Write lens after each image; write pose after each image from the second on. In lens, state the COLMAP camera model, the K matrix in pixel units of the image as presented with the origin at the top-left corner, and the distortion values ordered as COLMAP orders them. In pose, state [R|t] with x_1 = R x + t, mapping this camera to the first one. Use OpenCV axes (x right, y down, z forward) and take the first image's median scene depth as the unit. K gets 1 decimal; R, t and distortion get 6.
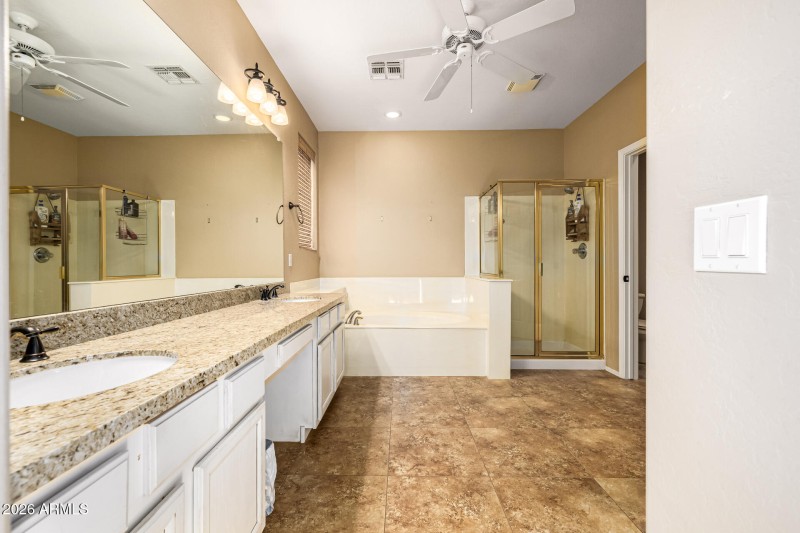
lens RADIAL K [[335.3, 0, 400.0], [0, 335.3, 266.5], [0, 0, 1]] dist [0.000352, -0.000006]
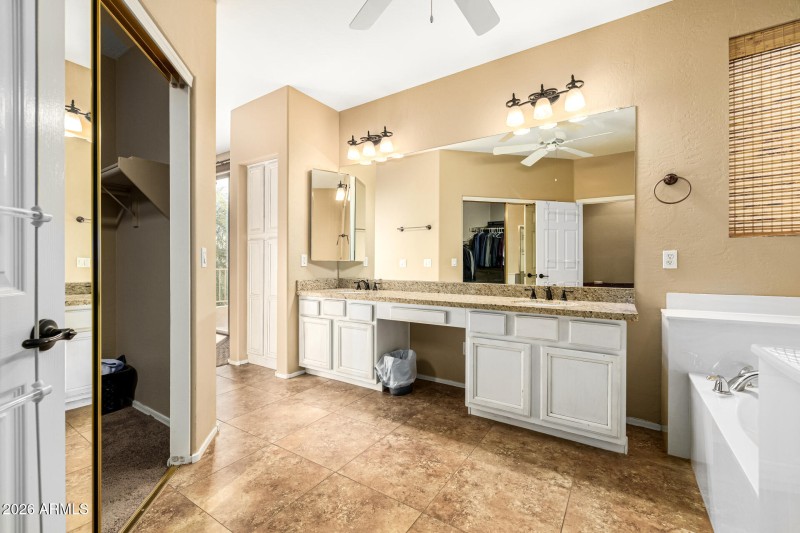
lens RADIAL K [[335.3, 0, 400.0], [0, 335.3, 266.5], [0, 0, 1]] dist [0.000352, -0.000006]
pose [[-0.532802, 0.006459, -0.846215, 0.968475], [-0.004988, 0.999930, 0.010773, -0.015721], [0.846225, 0.009961, -0.532733, 1.610674]]
